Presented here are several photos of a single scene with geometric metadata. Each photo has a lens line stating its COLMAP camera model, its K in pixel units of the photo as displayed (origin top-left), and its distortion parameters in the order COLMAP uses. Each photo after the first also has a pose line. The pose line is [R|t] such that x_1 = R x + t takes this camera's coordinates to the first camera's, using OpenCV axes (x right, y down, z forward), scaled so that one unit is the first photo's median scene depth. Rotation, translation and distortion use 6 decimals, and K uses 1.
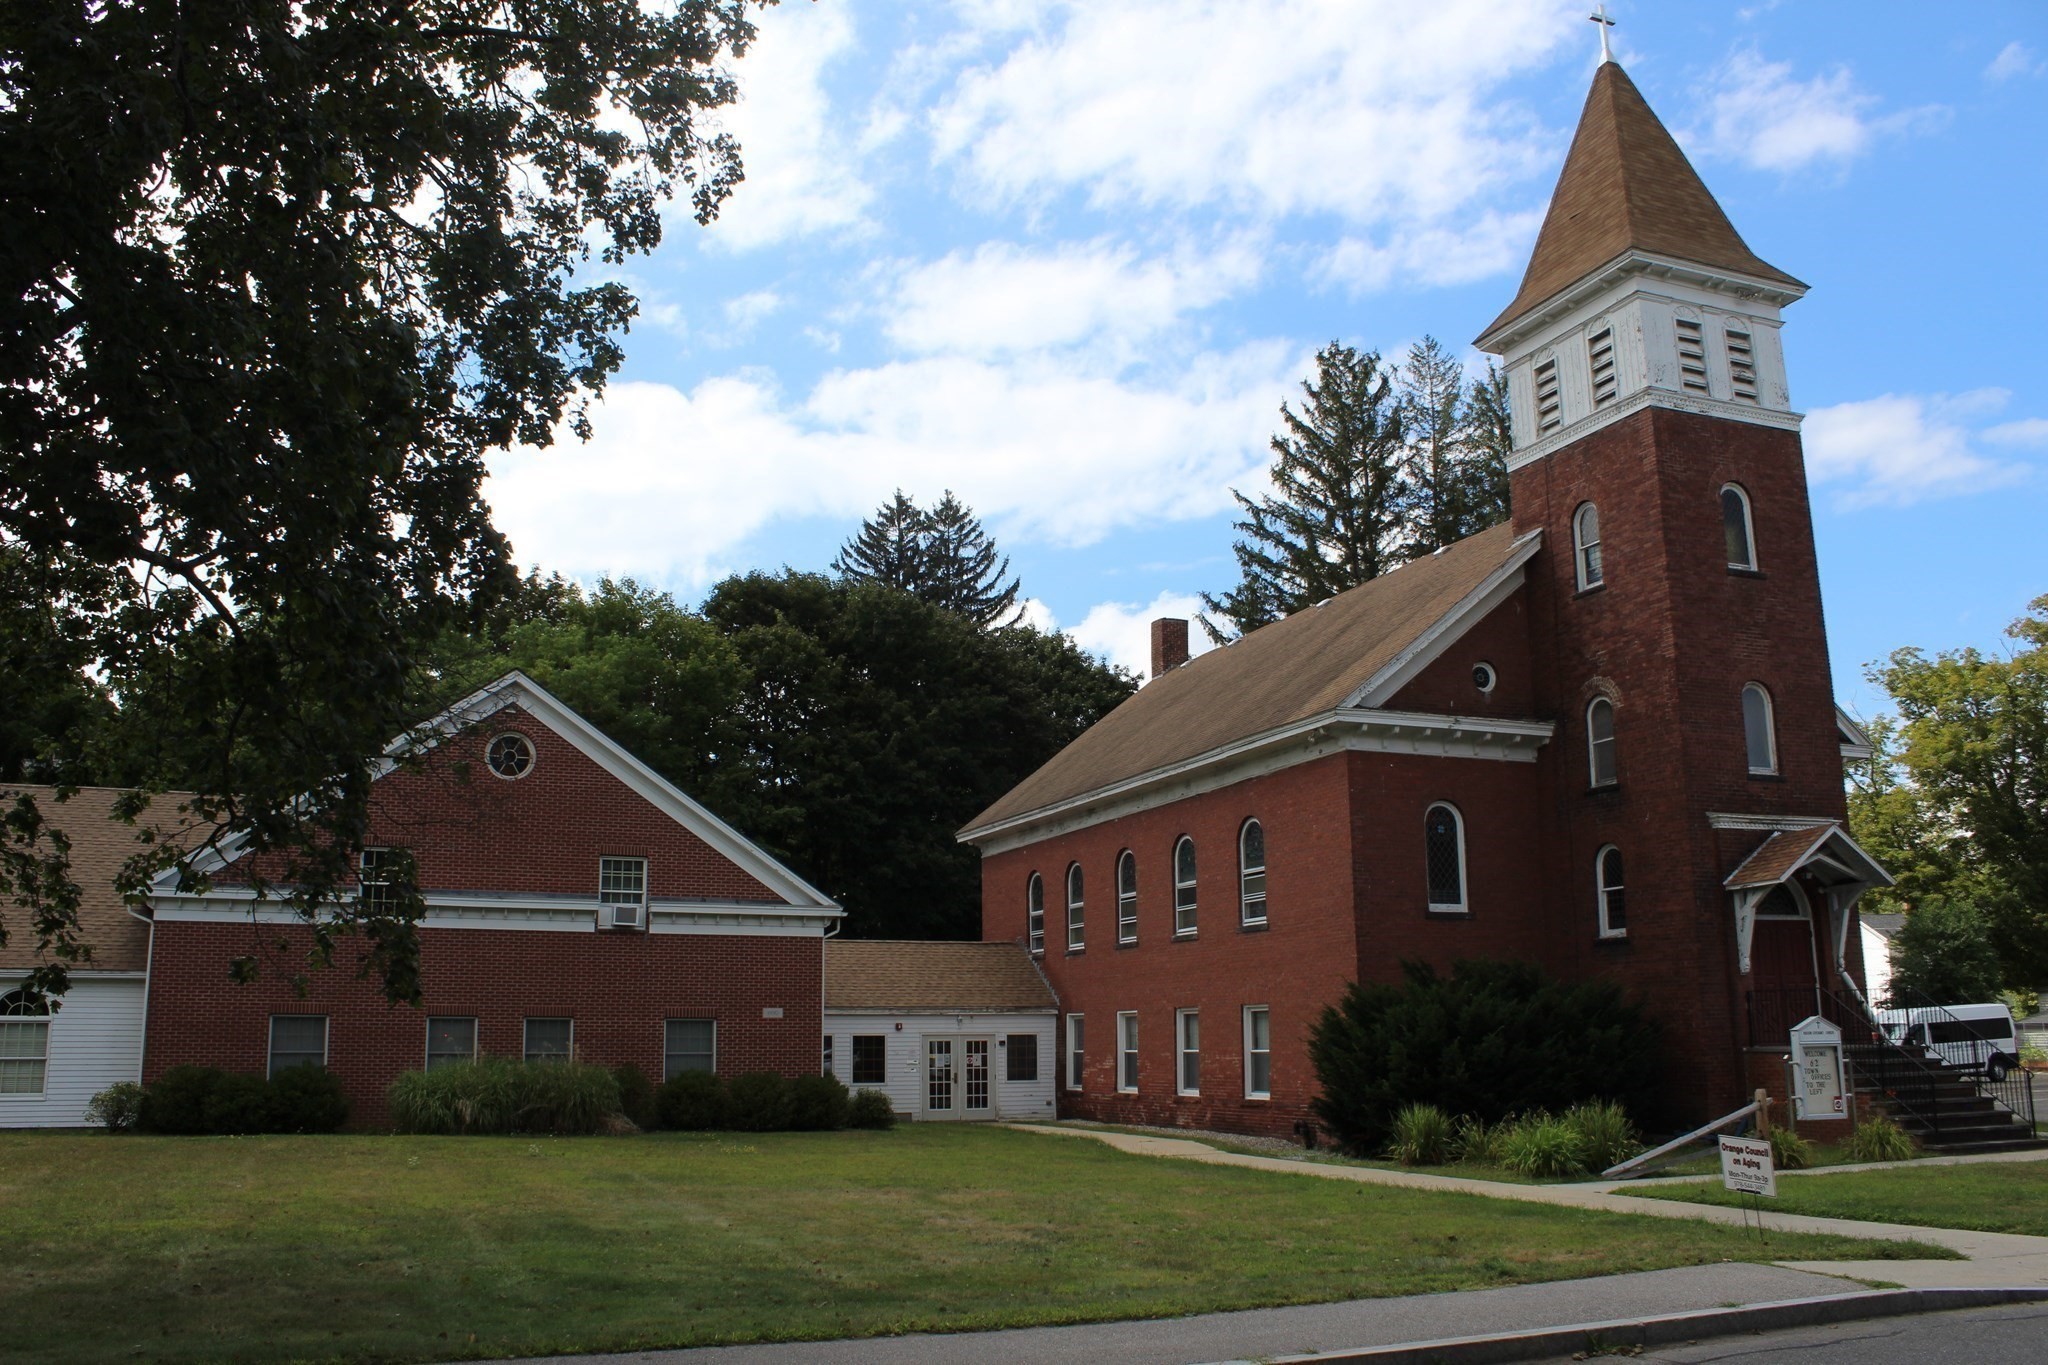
lens RADIAL K [[1698.2, 0, 1010.7], [0, 1698.2, 724.9], [0, 0, 1]] dist [-0.168056, 0.142917]
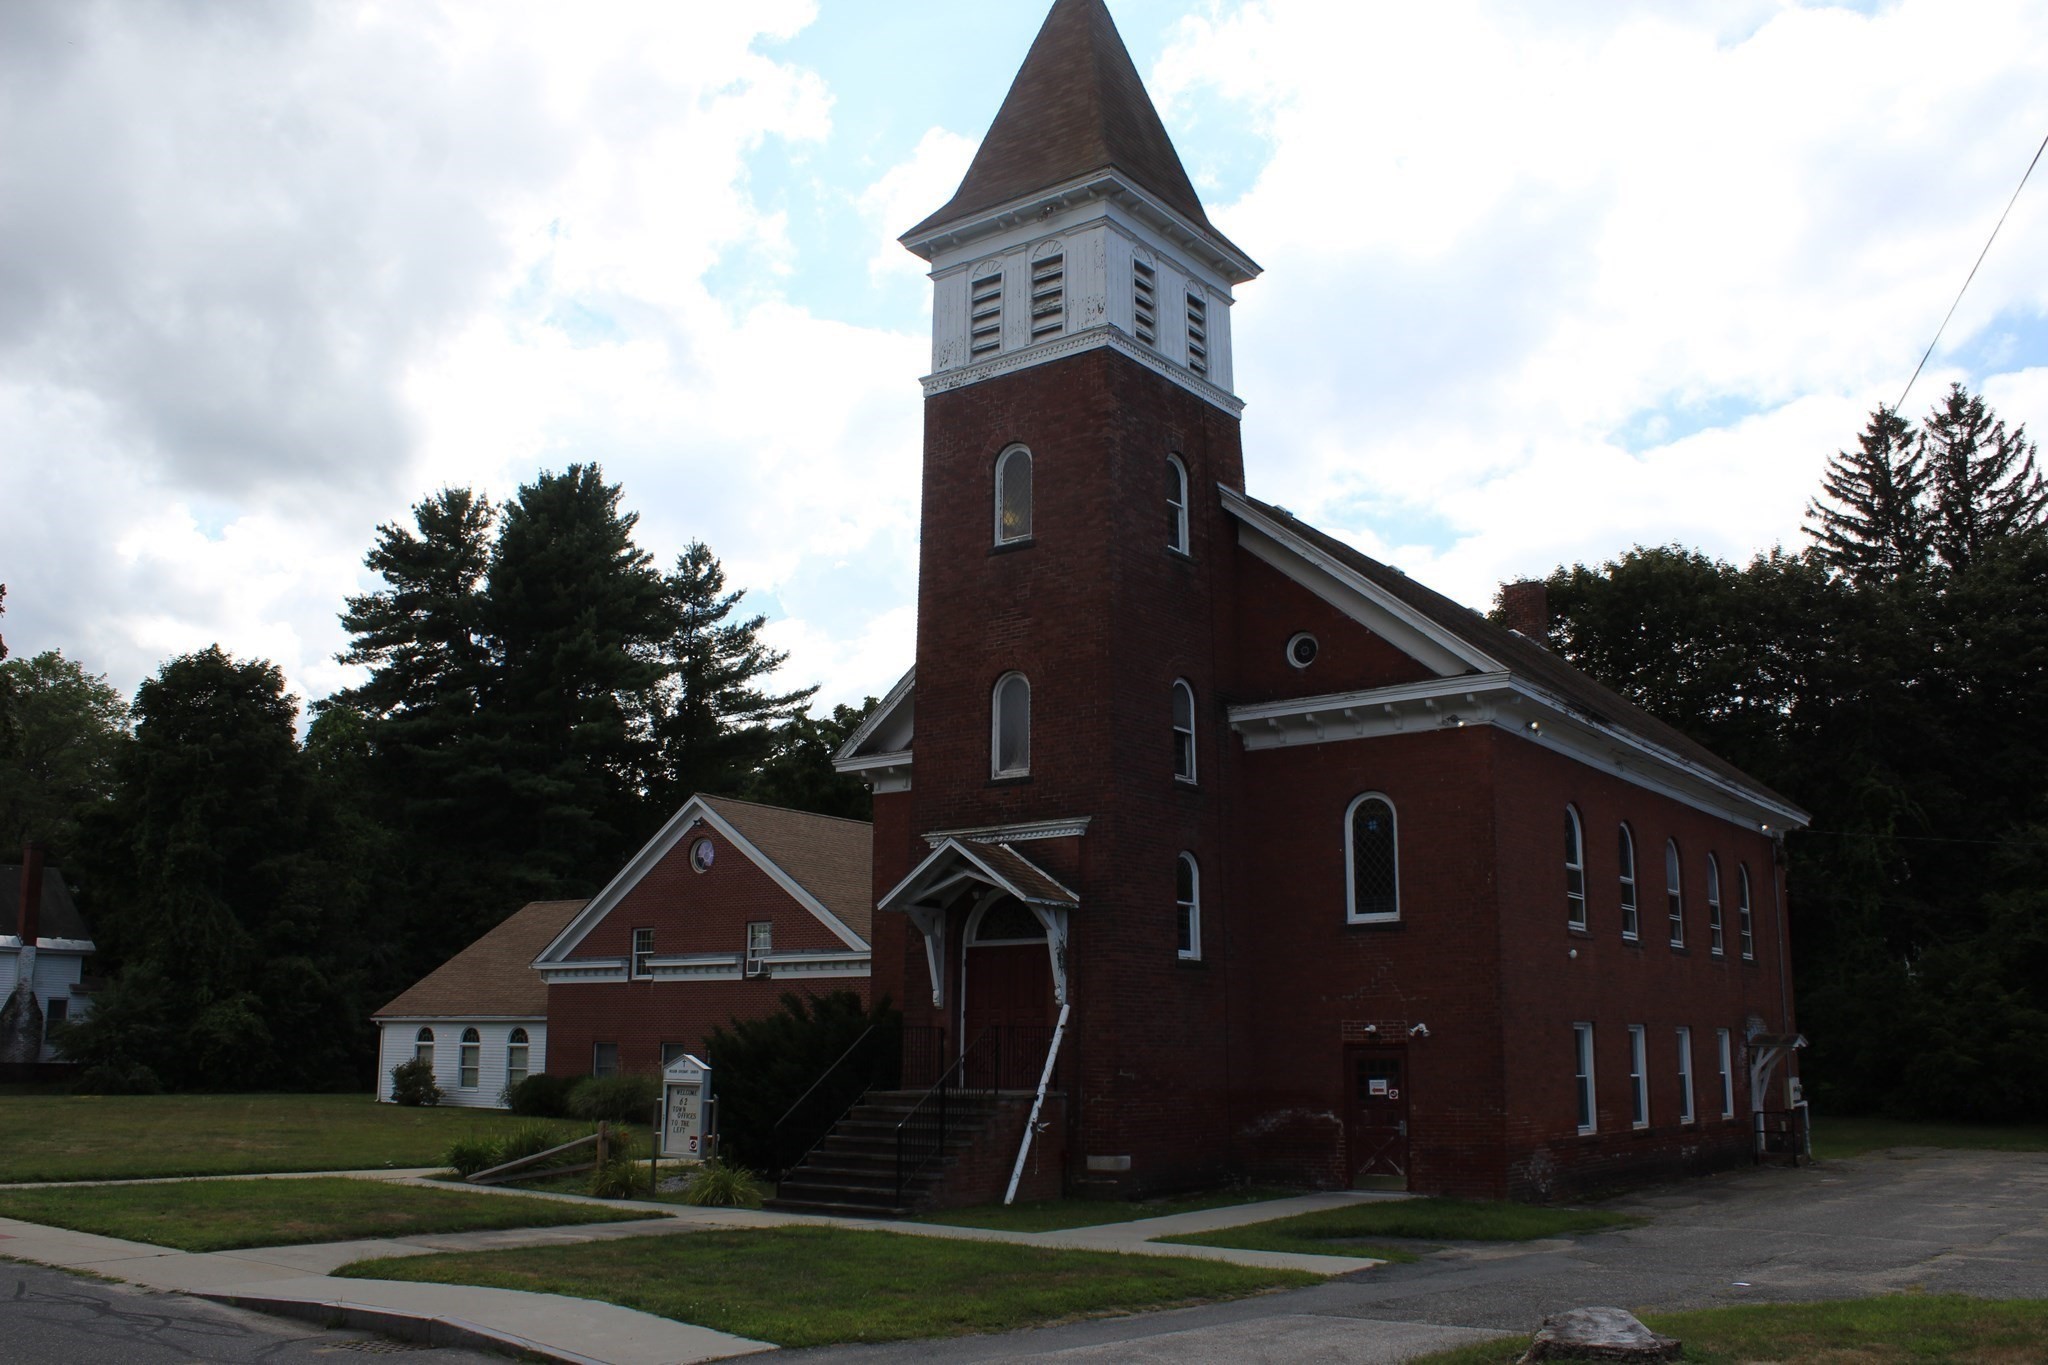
lens RADIAL K [[1785.2, 0, 1019.1], [0, 1785.2, 735.2], [0, 0, 1]] dist [-0.154009, 0.100084]
pose [[0.524097, -0.141696, -0.839788, 1.088719], [0.146764, 0.986337, -0.074830, 0.068693], [0.838917, -0.084032, 0.537732, 0.434259]]
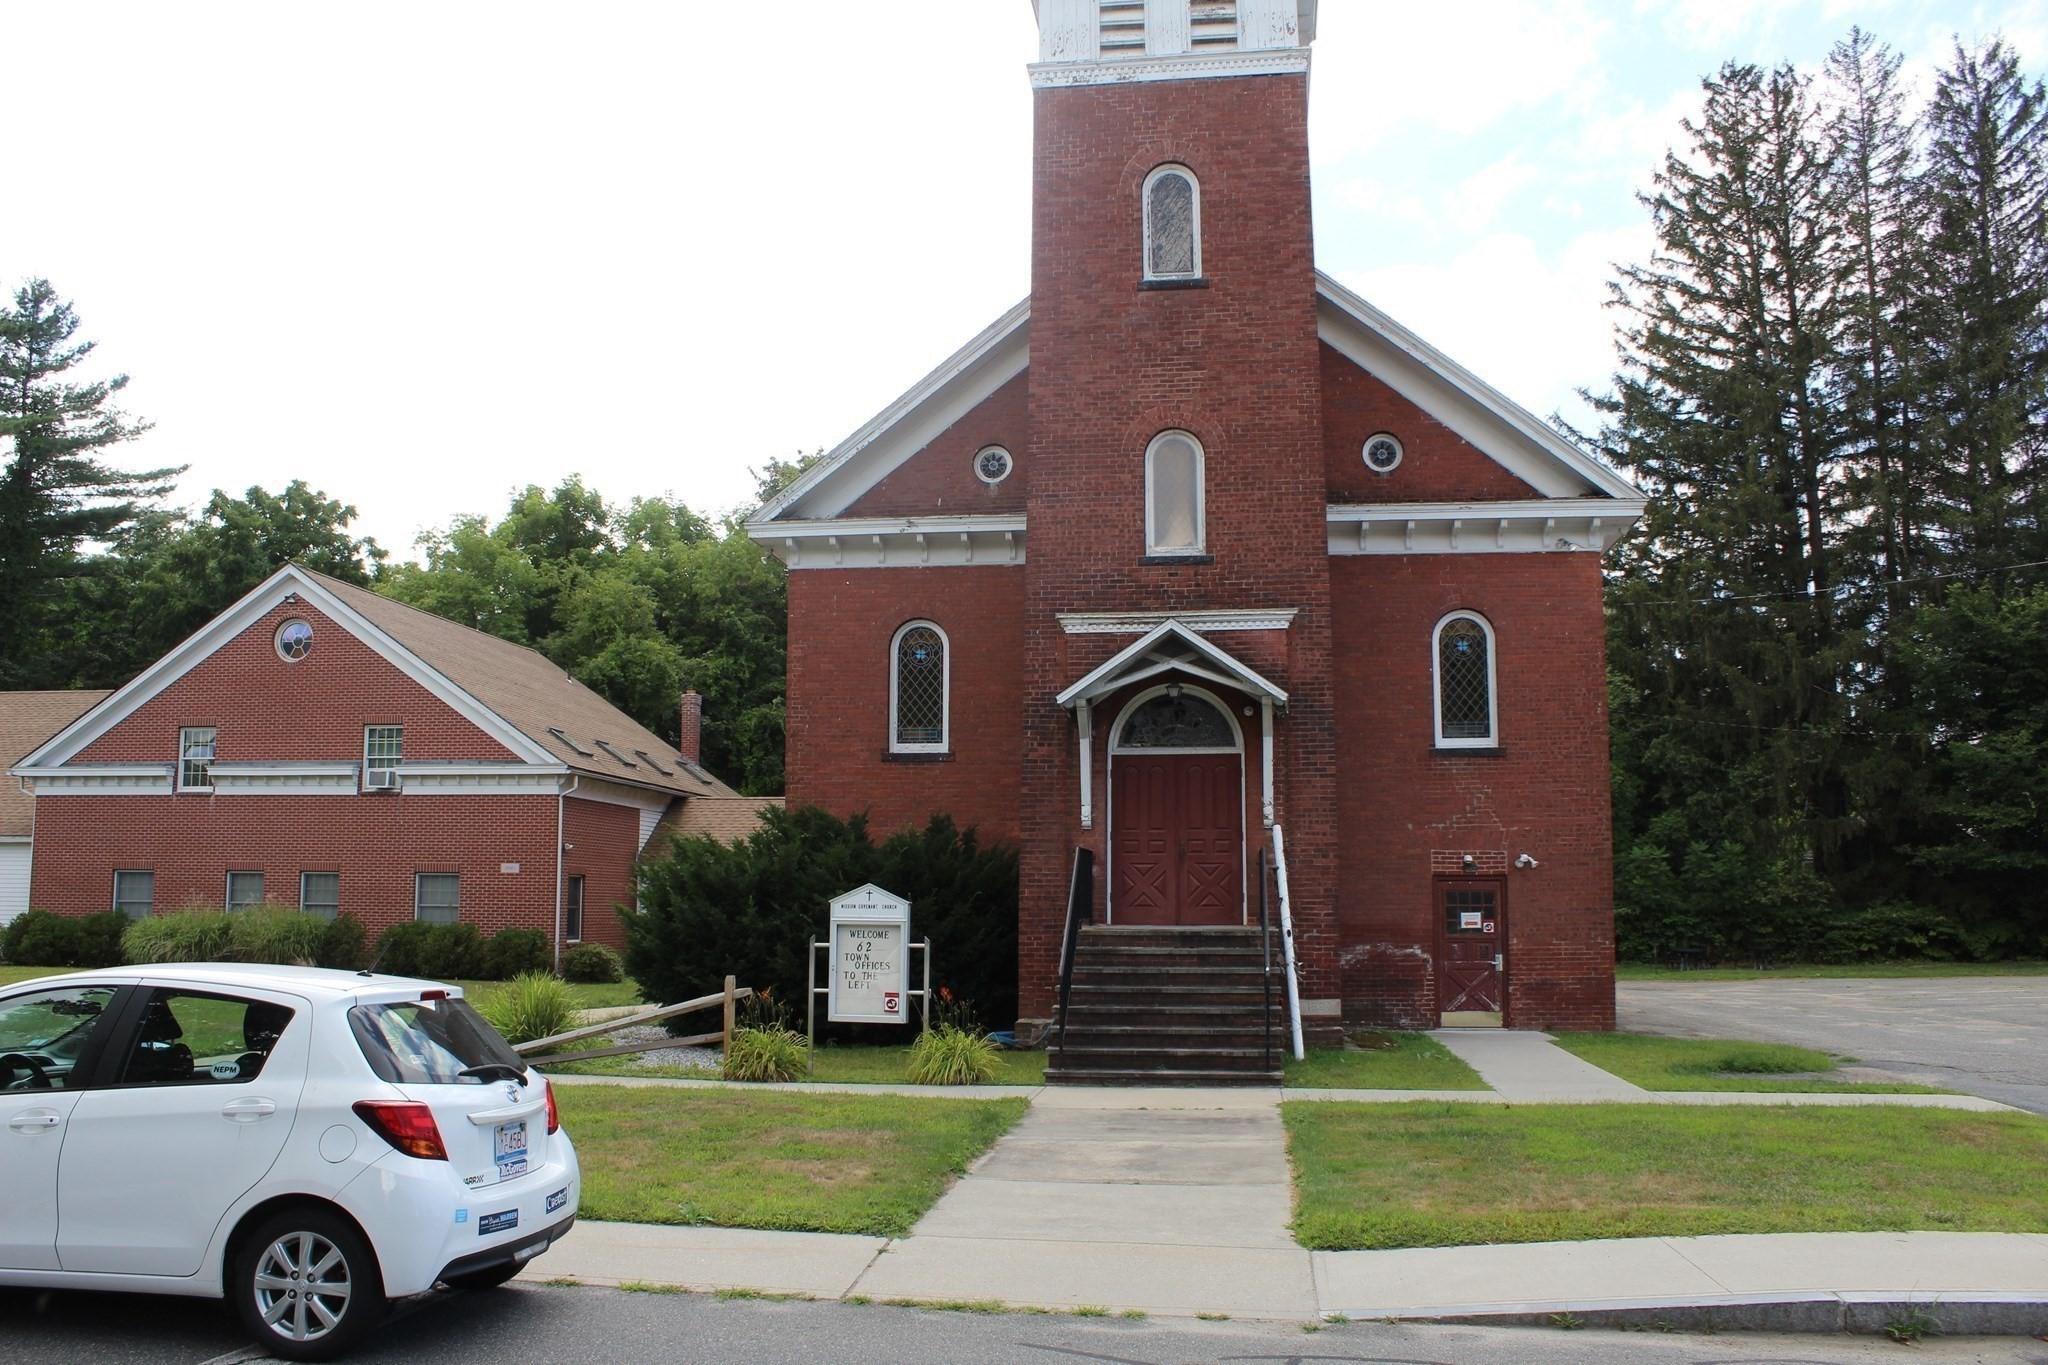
lens RADIAL K [[1698.2, 0, 1010.7], [0, 1698.2, 724.9], [0, 0, 1]] dist [-0.168056, 0.142917]
pose [[0.868557, -0.039890, -0.493981, 0.660742], [0.079202, 0.995117, 0.058900, 0.047463], [0.489219, -0.090282, 0.867475, 0.267345]]
